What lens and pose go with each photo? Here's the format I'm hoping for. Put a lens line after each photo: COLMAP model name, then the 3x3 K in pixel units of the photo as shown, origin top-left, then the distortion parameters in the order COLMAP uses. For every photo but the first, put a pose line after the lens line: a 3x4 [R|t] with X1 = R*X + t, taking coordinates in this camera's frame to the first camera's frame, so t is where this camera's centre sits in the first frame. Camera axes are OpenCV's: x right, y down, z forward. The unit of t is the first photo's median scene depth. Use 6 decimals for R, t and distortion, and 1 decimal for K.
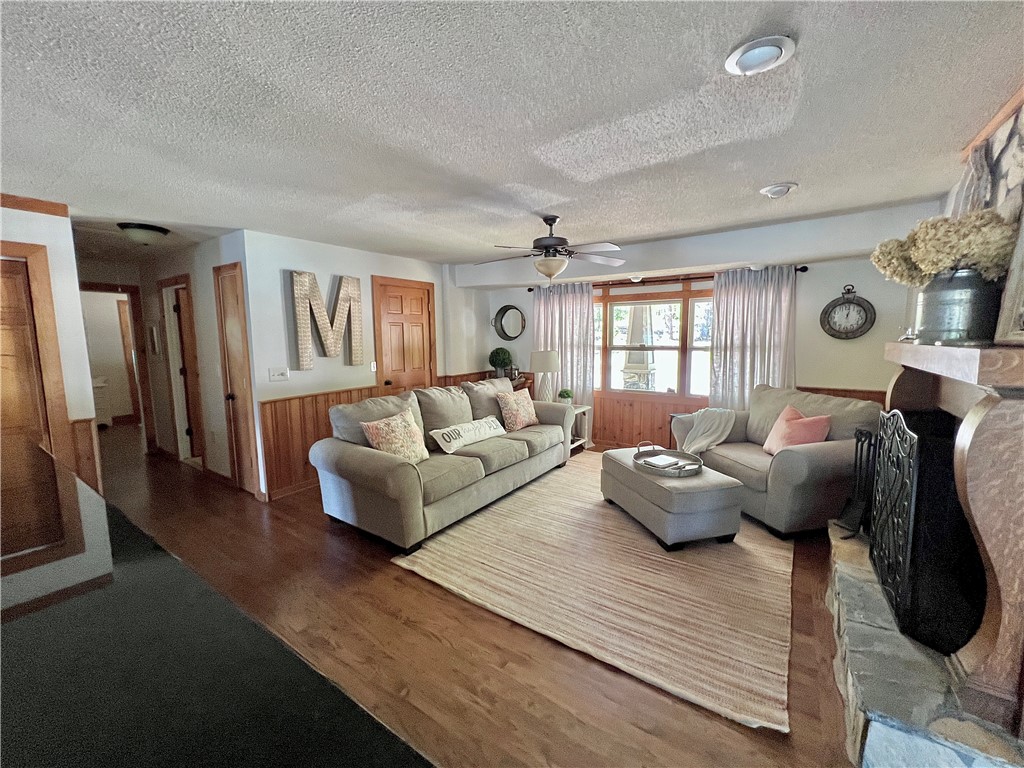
lens RADIAL K [[409.9, 0, 508.8], [0, 409.9, 381.1], [0, 0, 1]] dist [-0.001449, 0.000724]
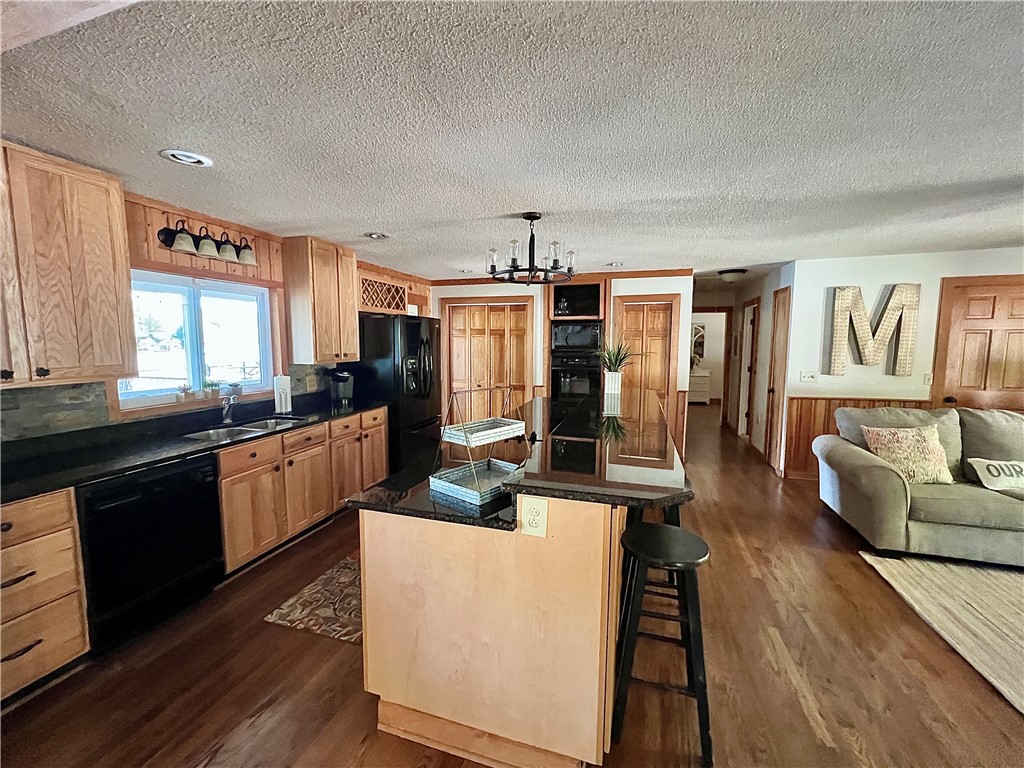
lens RADIAL K [[409.9, 0, 510.3], [0, 409.9, 381.5], [0, 0, 1]] dist [-0.001449, 0.000724]
pose [[0.300120, 0.103879, -0.948229, 0.308886], [-0.113243, 0.990903, 0.072712, 0.009887], [0.947156, 0.085558, 0.309153, -0.186829]]
